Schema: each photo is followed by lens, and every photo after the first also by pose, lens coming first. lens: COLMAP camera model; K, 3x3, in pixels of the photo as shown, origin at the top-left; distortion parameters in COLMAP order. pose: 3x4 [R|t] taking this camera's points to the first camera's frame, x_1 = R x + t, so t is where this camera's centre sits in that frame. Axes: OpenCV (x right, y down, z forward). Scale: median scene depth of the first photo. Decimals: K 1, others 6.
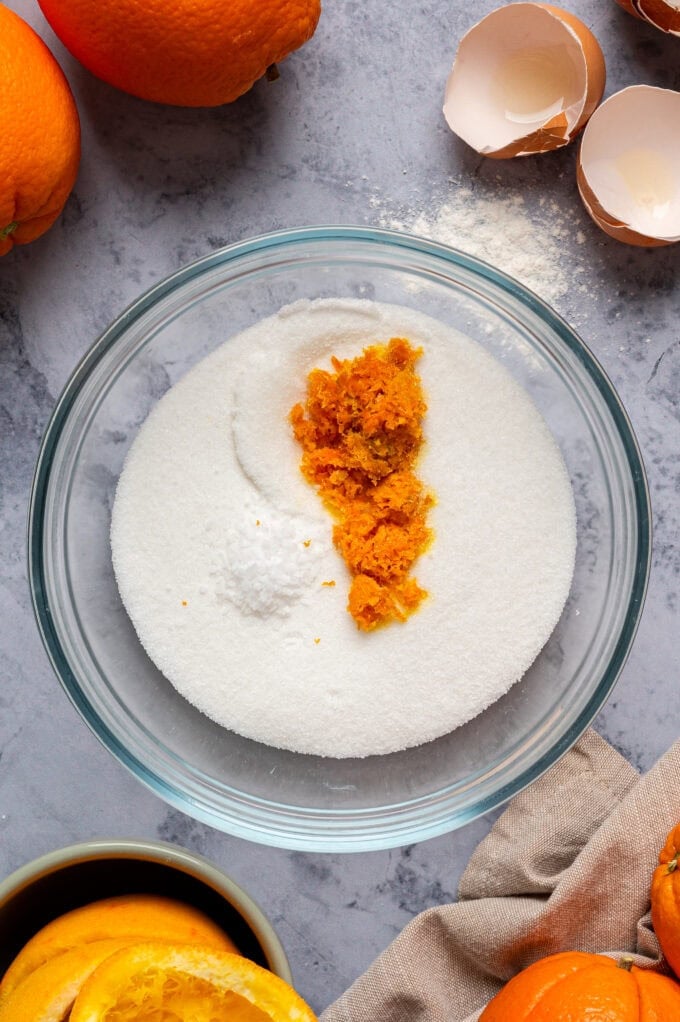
lens RADIAL K [[3890.9, 0, 345.7], [0, 3890.9, 515.6], [0, 0, 1]] dist [0.070695, 0.000000]
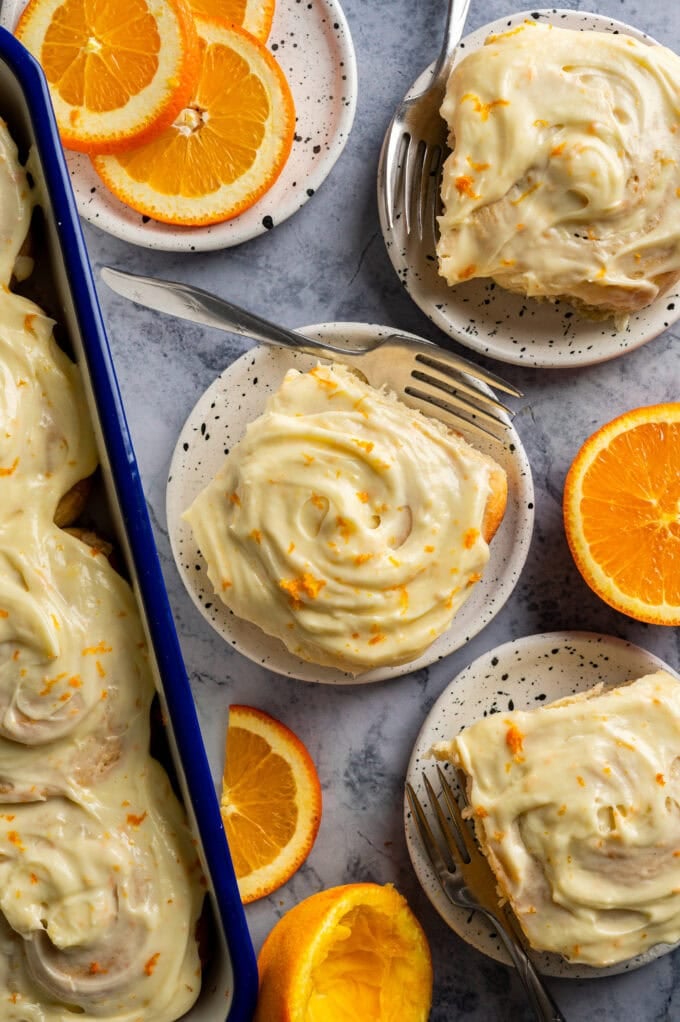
lens RADIAL K [[3890.9, 0, 337.9], [0, 3890.9, 510.5], [0, 0, 1]] dist [0.070695, 0.000000]
pose [[0.998688, 0.044888, 0.024647, 0.000477], [-0.044687, 0.998964, -0.008630, -0.000554], [-0.025009, 0.007518, 0.999659, -0.178101]]
